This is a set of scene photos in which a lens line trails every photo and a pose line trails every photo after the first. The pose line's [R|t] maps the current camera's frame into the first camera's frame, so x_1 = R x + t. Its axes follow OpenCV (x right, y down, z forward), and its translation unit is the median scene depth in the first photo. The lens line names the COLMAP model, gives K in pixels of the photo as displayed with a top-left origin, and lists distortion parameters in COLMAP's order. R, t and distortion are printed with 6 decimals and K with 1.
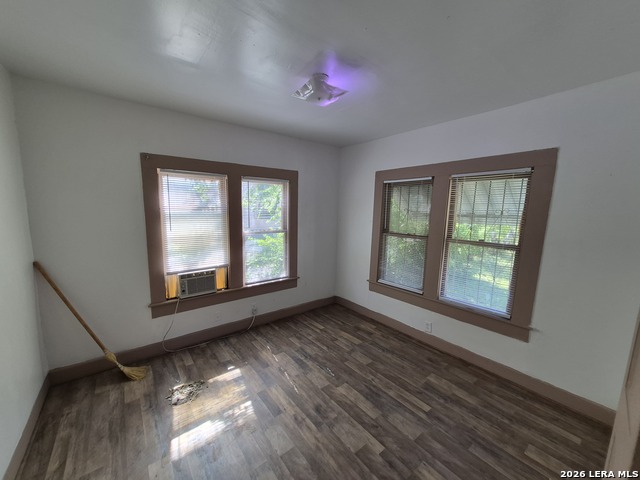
lens RADIAL K [[250.7, 0, 317.3], [0, 250.7, 241.9], [0, 0, 1]] dist [0.002993, 0.000141]
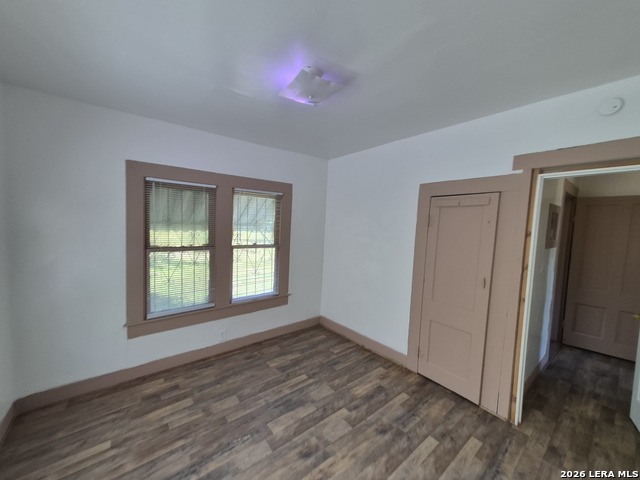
lens RADIAL K [[250.7, 0, 317.5], [0, 250.7, 240.0], [0, 0, 1]] dist [0.002993, 0.000141]
pose [[-0.016295, -0.086637, 0.996107, -0.645297], [0.100405, 0.991061, 0.087840, -0.107224], [-0.994813, 0.101446, -0.007451, 0.731866]]
